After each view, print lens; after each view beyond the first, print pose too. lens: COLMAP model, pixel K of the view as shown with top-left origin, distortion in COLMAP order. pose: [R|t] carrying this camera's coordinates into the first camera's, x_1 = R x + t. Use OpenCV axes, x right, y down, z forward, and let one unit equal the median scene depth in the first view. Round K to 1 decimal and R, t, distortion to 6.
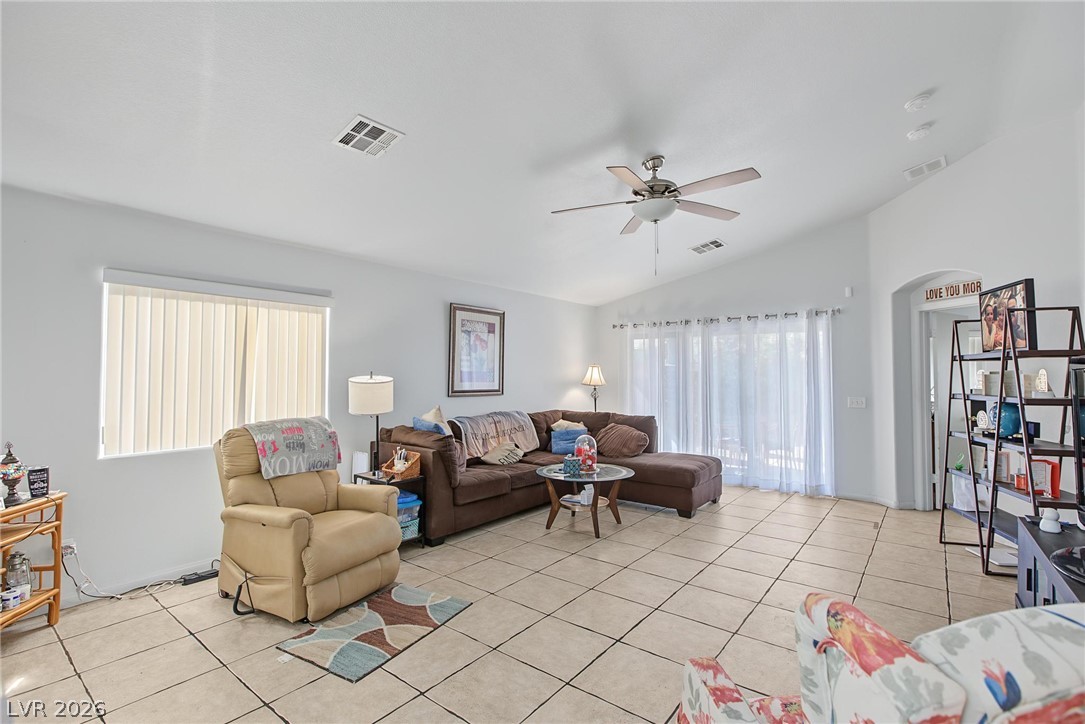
lens RADIAL K [[497.1, 0, 542.5], [0, 497.1, 362.0], [0, 0, 1]] dist [-0.013809, 0.000388]
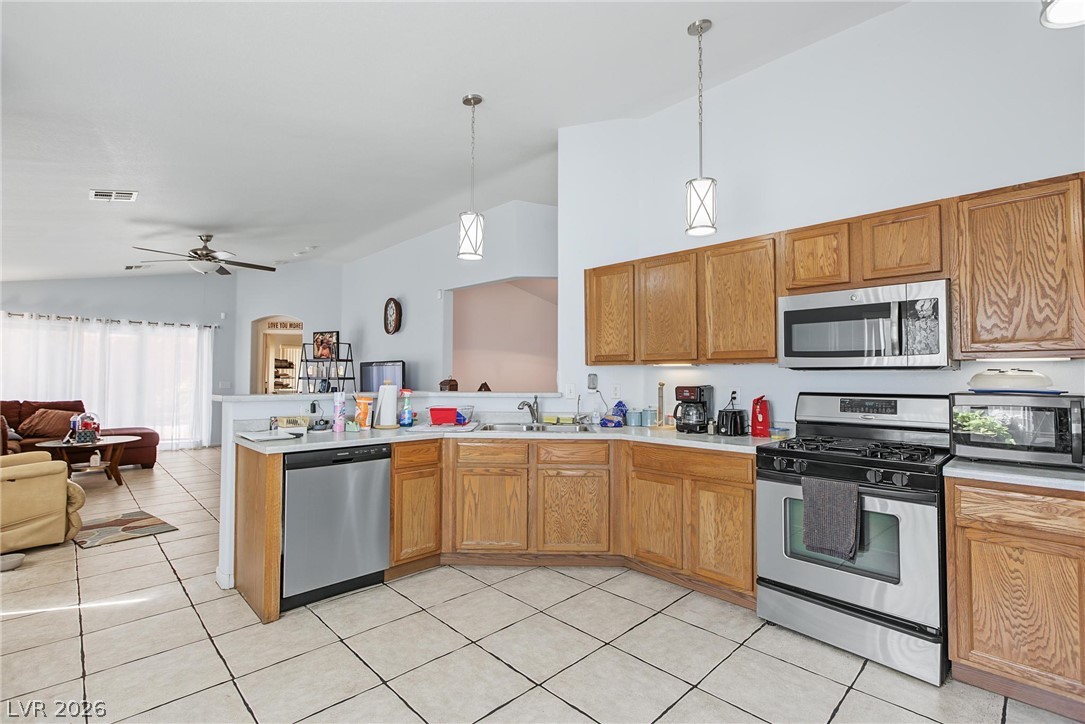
lens RADIAL K [[495.1, 0, 538.6], [0, 495.1, 361.6], [0, 0, 1]] dist [-0.011502, 0.001571]
pose [[0.130076, 0.029510, 0.991065, -0.939045], [-0.033964, 0.999103, -0.025292, 0.013362], [-0.990922, -0.030371, 0.130961, -0.252134]]
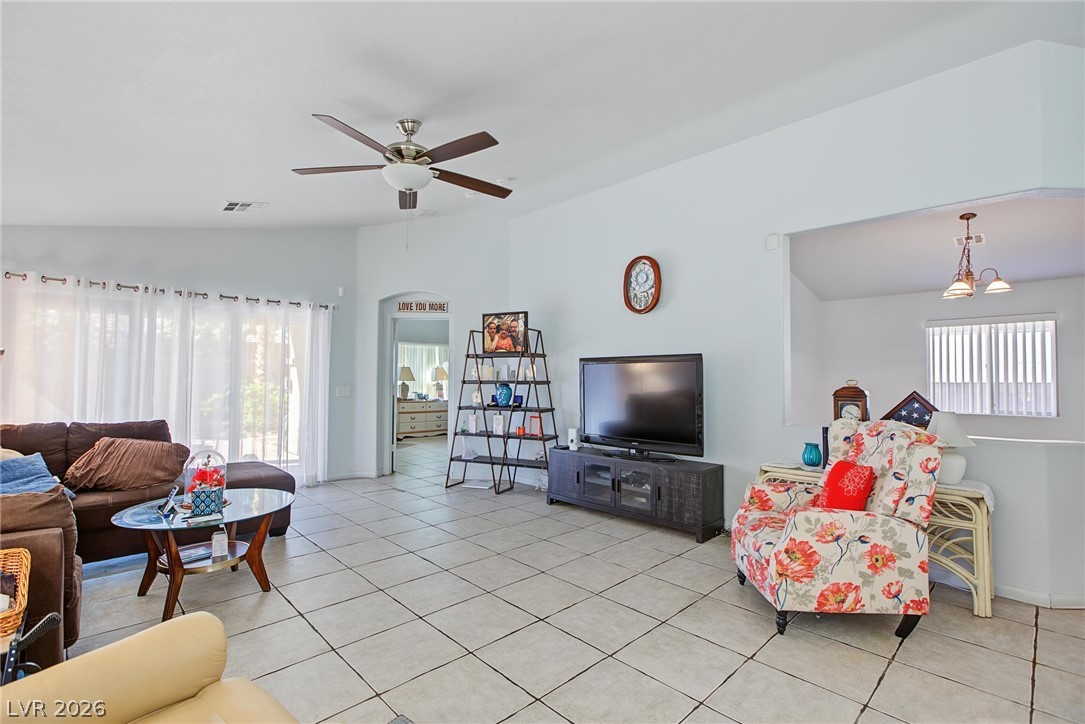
lens RADIAL K [[499.4, 0, 527.3], [0, 499.4, 349.6], [0, 0, 1]] dist [0.022506, -0.015333]
pose [[0.149758, 0.055997, 0.987136, -0.480561], [-0.034578, 0.998081, -0.051372, 0.035346], [-0.988118, -0.026440, 0.151407, 0.476930]]
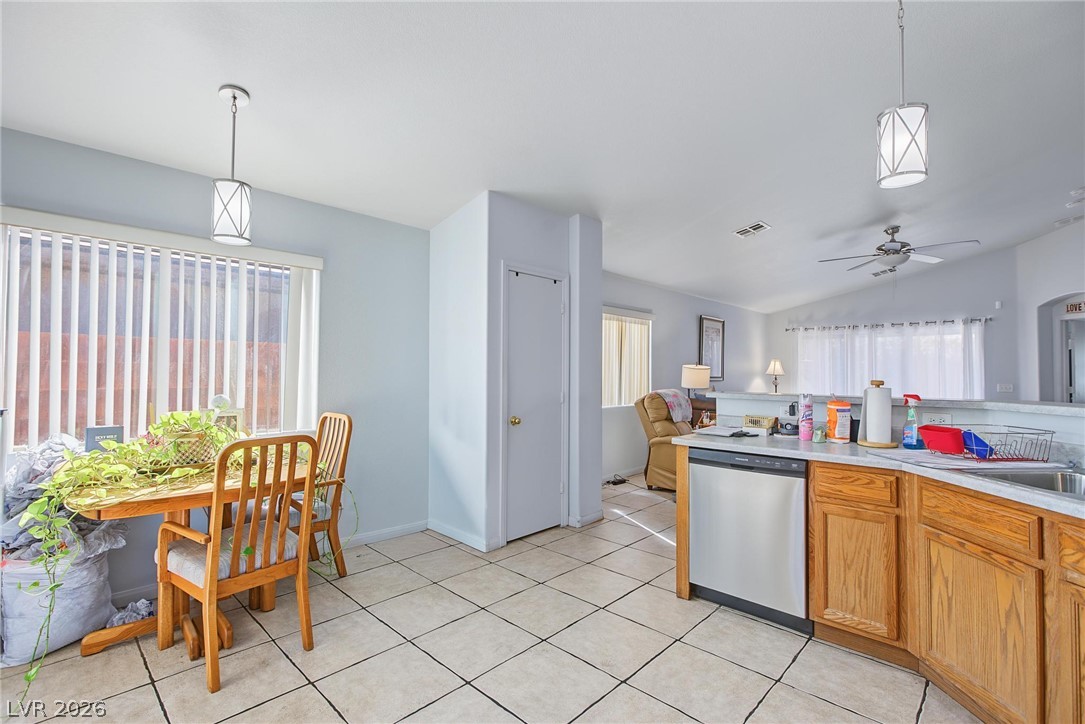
lens RADIAL K [[495.1, 0, 538.6], [0, 495.1, 361.6], [0, 0, 1]] dist [-0.011502, 0.001571]
pose [[0.995006, 0.003601, -0.099747, -0.551457], [-0.003018, 0.999977, 0.005996, 0.007503], [0.099766, -0.005665, 0.994995, -0.502627]]
